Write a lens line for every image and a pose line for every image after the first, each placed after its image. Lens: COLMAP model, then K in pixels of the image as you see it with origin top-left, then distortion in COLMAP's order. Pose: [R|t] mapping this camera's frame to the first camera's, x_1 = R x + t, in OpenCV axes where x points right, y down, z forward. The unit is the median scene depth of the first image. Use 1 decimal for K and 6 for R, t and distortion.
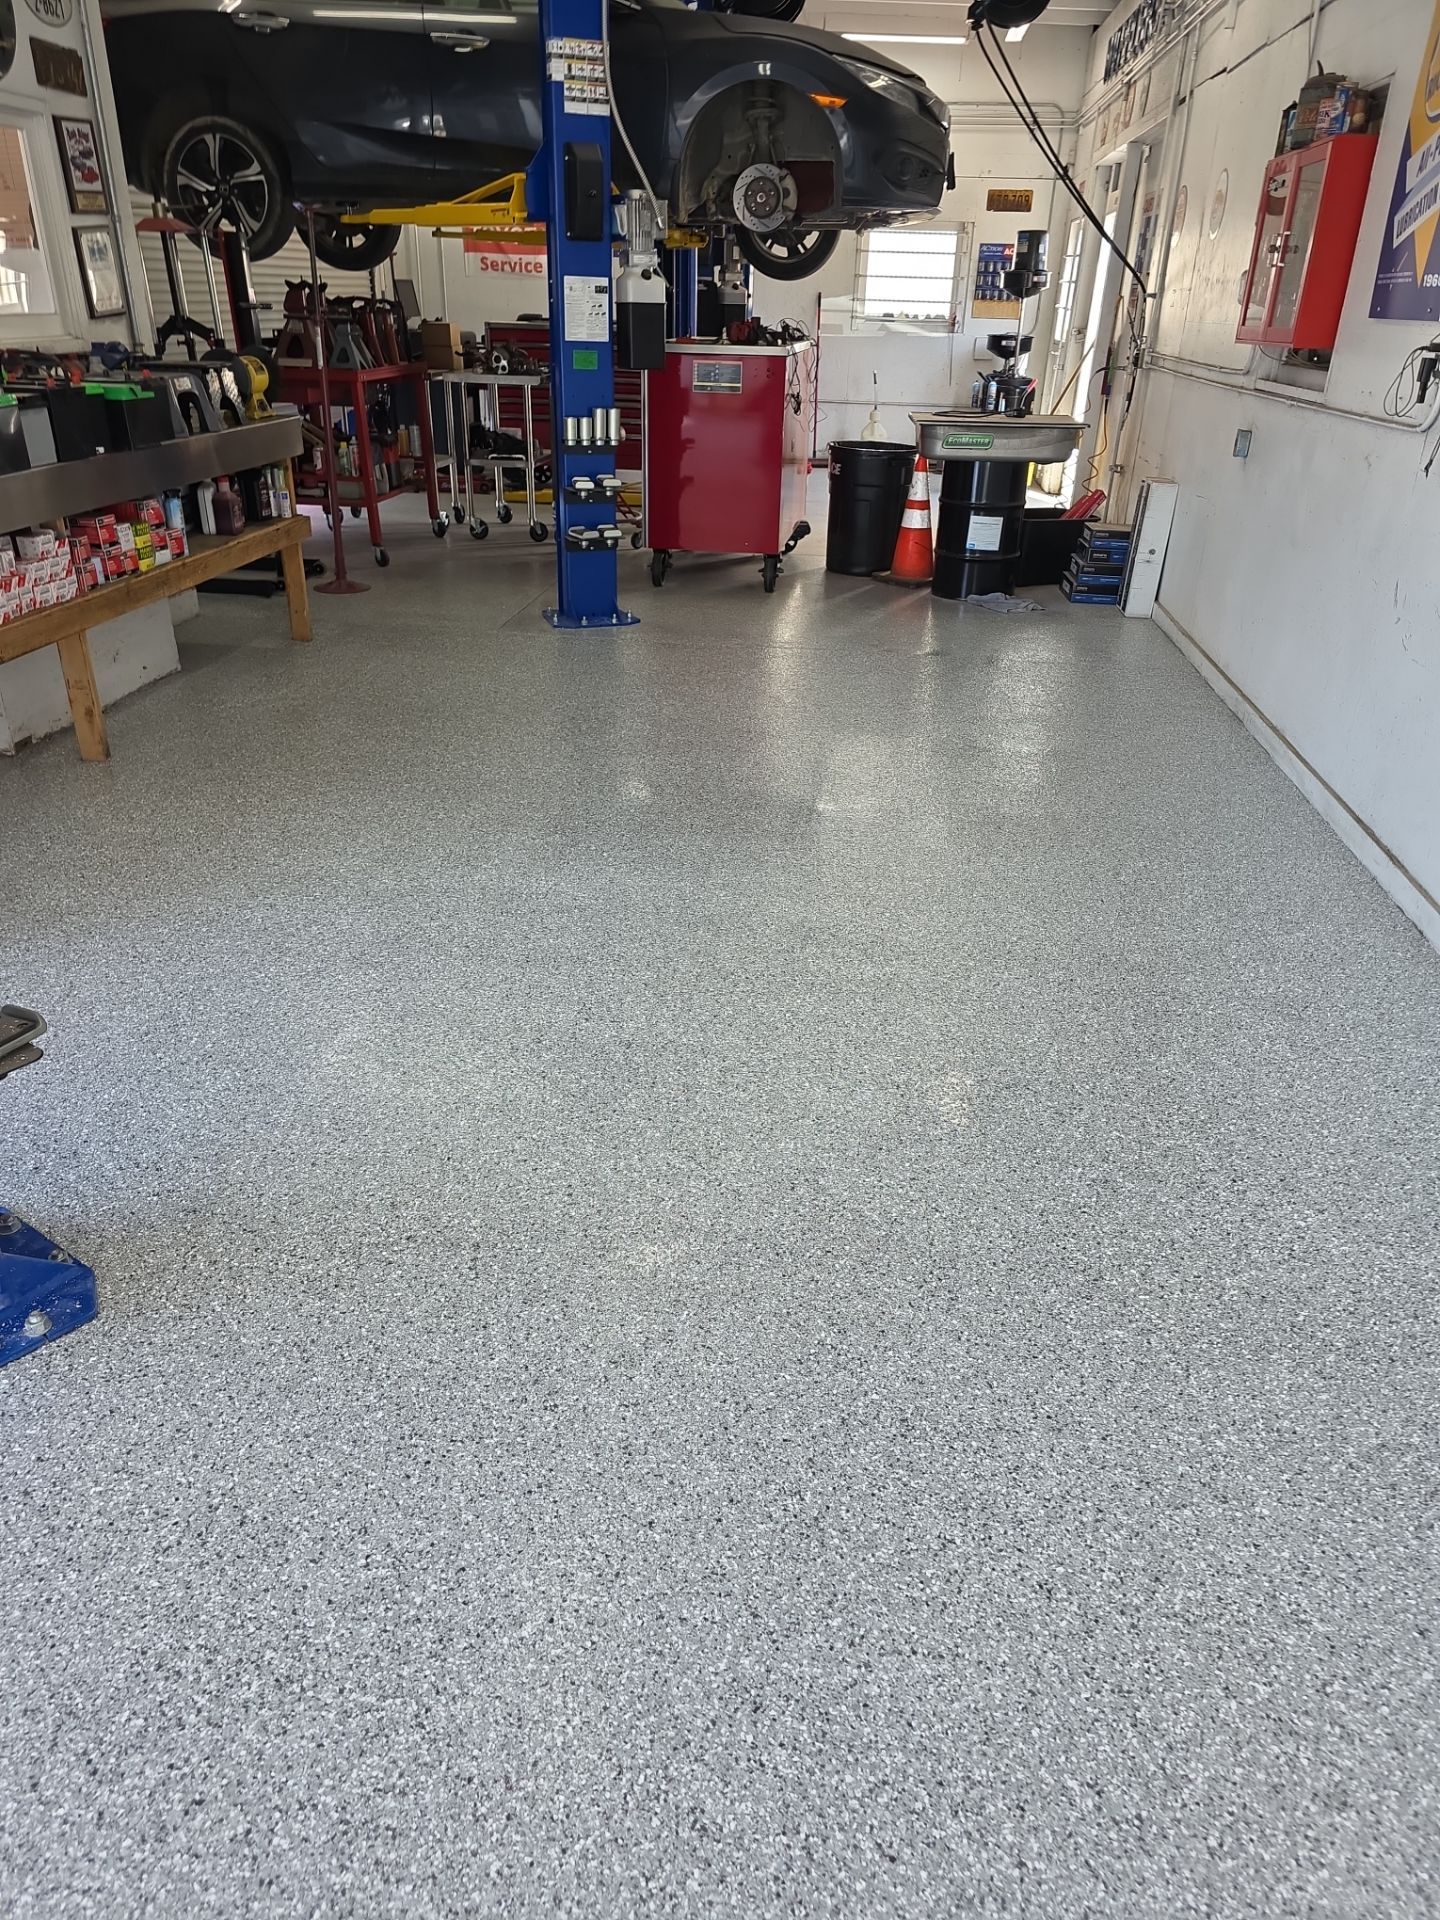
lens RADIAL K [[1310.6, 0, 728.3], [0, 1310.6, 954.2], [0, 0, 1]] dist [0.044518, -0.043422]
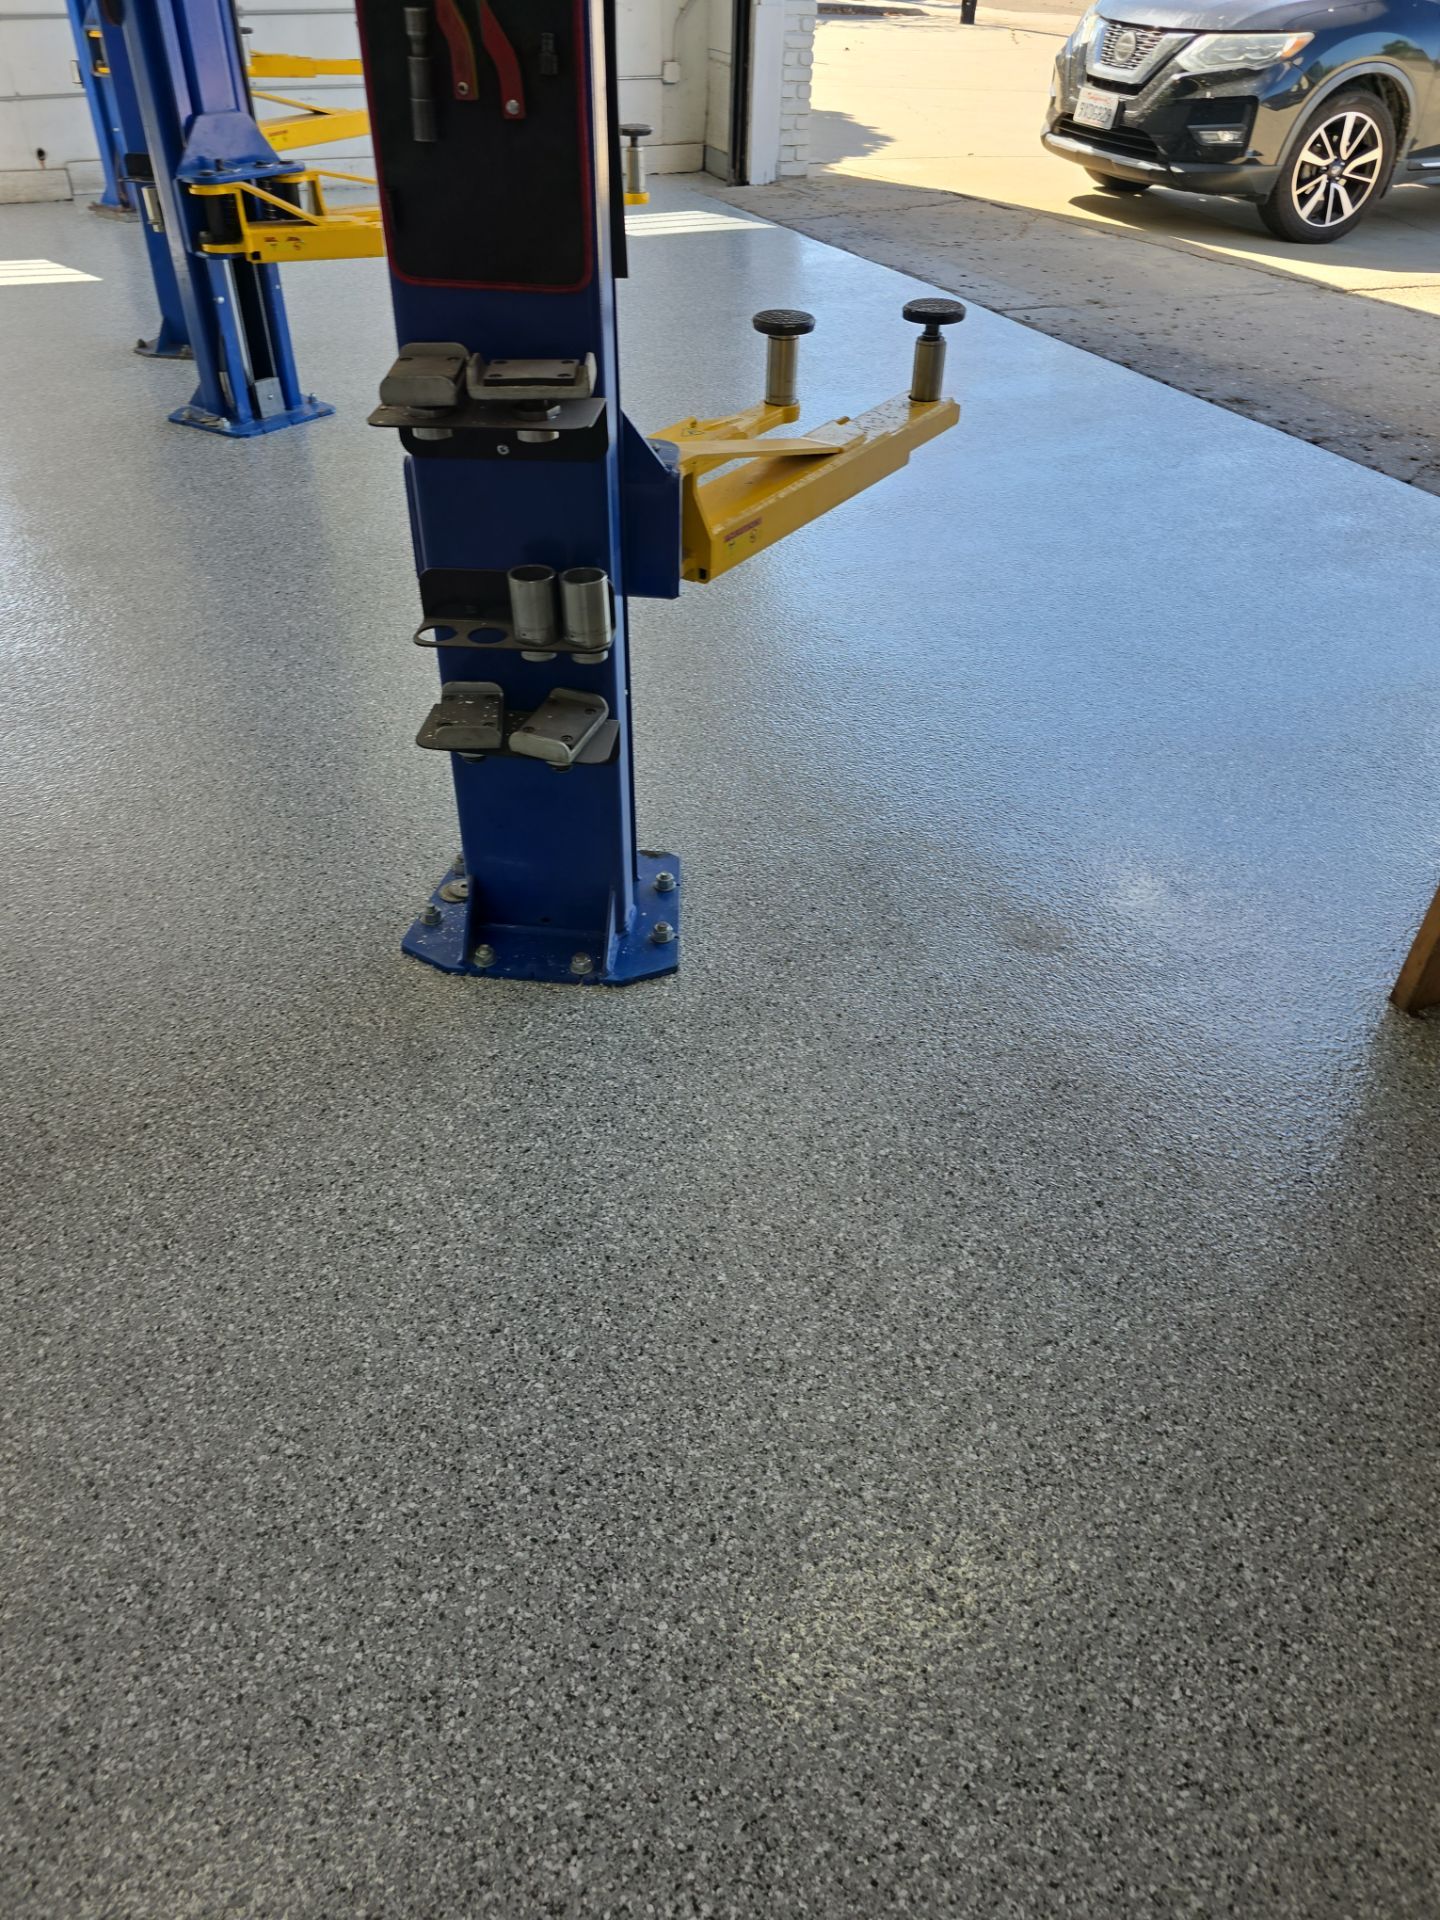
lens RADIAL K [[1310.6, 0, 714.6], [0, 1310.6, 965.5], [0, 0, 1]] dist [0.044518, -0.043422]
pose [[-0.861404, 0.280968, -0.423130, -0.118482], [-0.264360, 0.463325, 0.845839, -0.313797], [0.433701, 0.840468, -0.324833, 0.691882]]
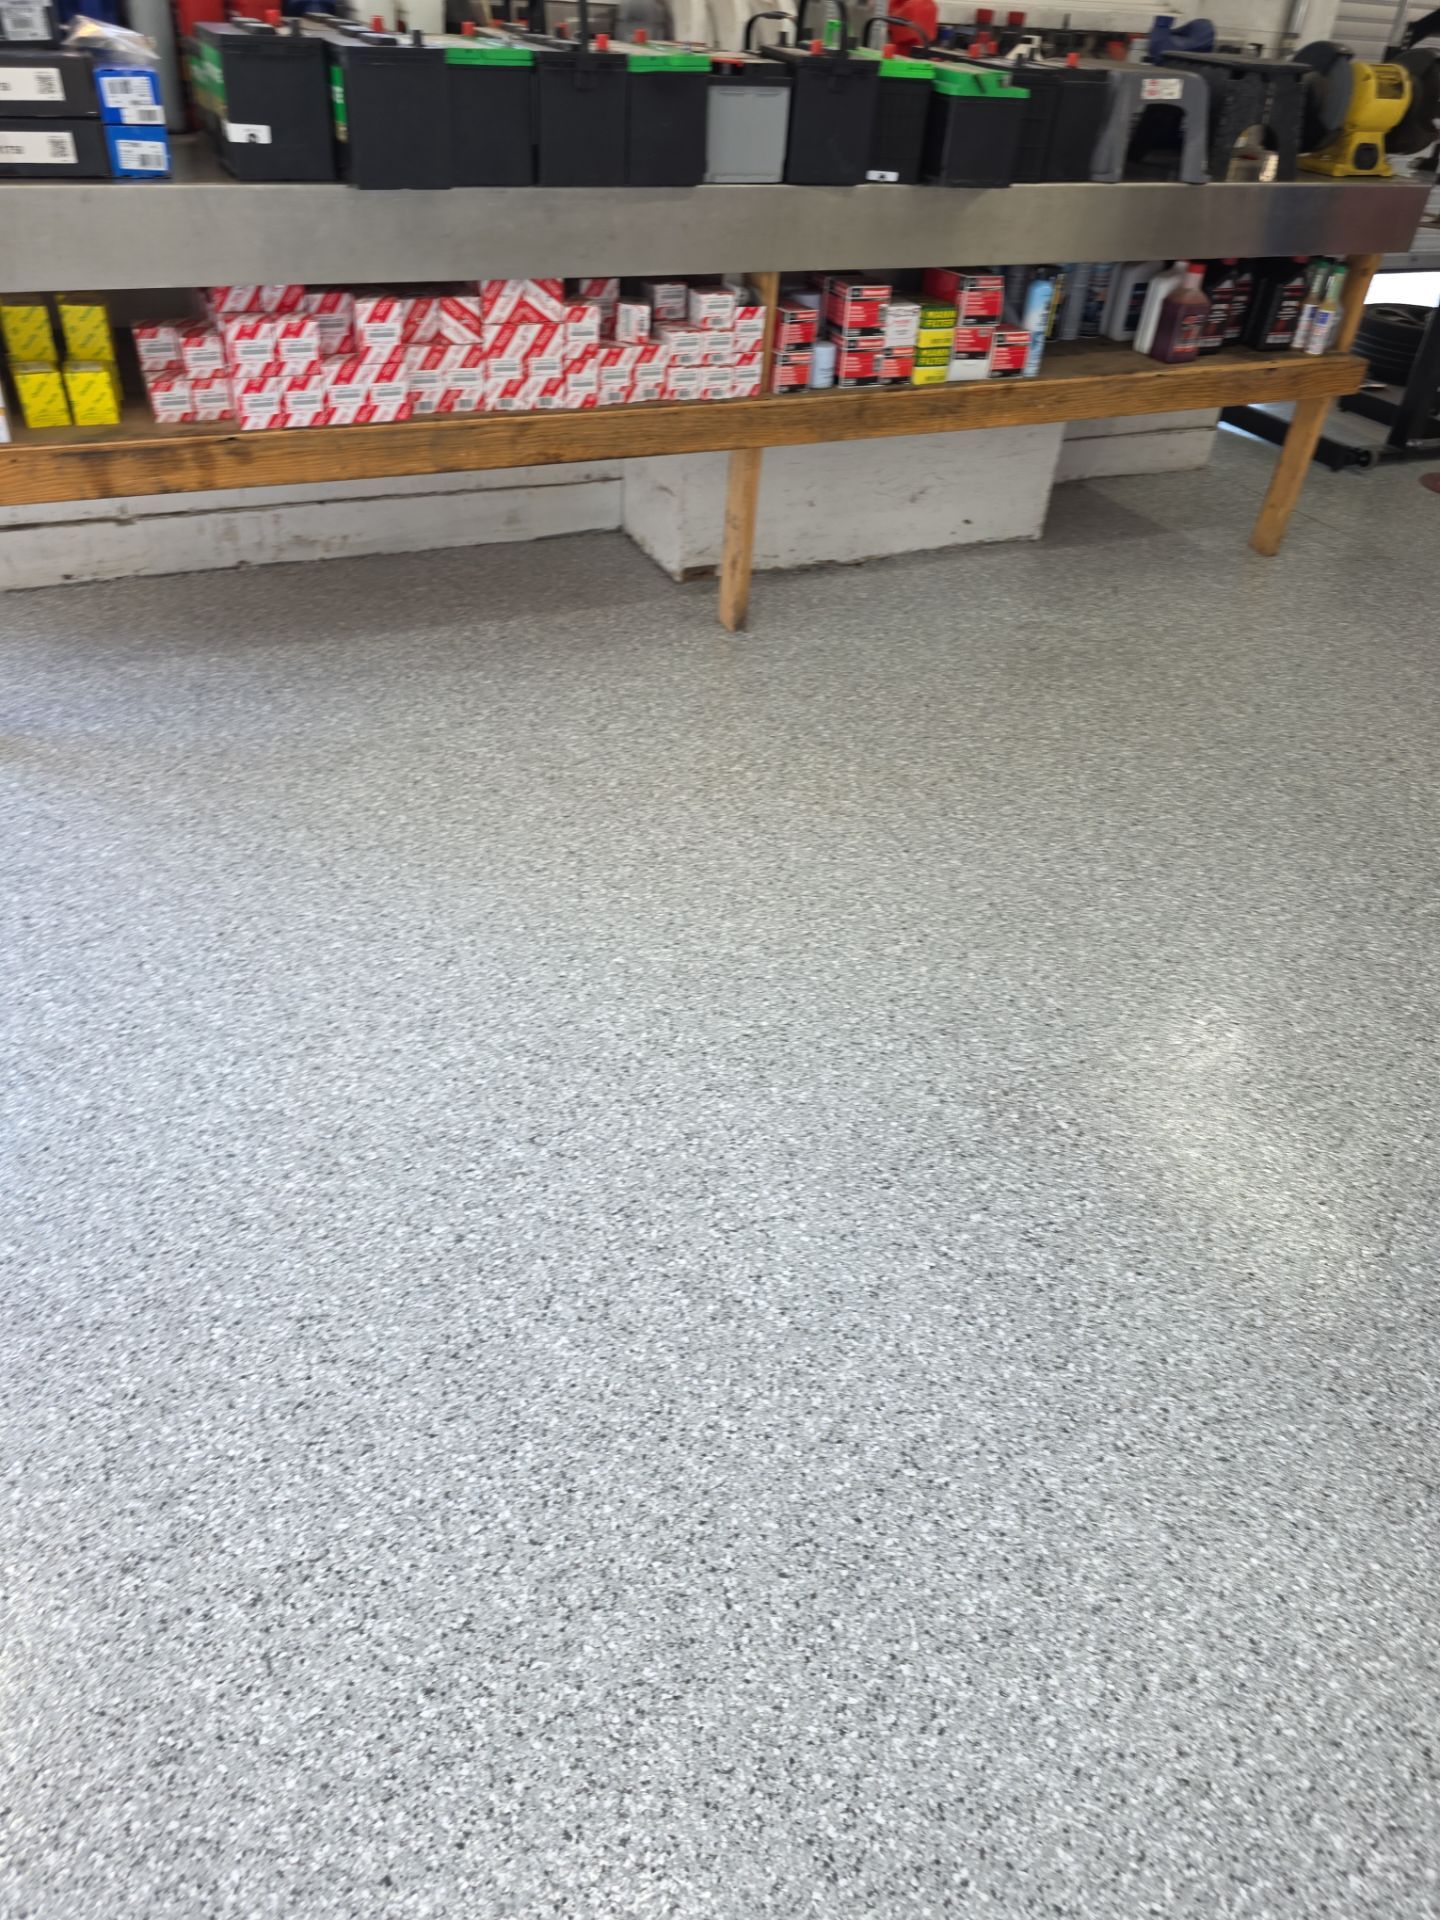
lens RADIAL K [[1310.6, 0, 705.5], [0, 1310.6, 974.1], [0, 0, 1]] dist [0.044518, -0.043422]
pose [[0.515060, 0.534862, -0.669802, 0.105190], [-0.424614, 0.838020, 0.342674, -0.232522], [0.744591, 0.107910, 0.658741, 0.539343]]
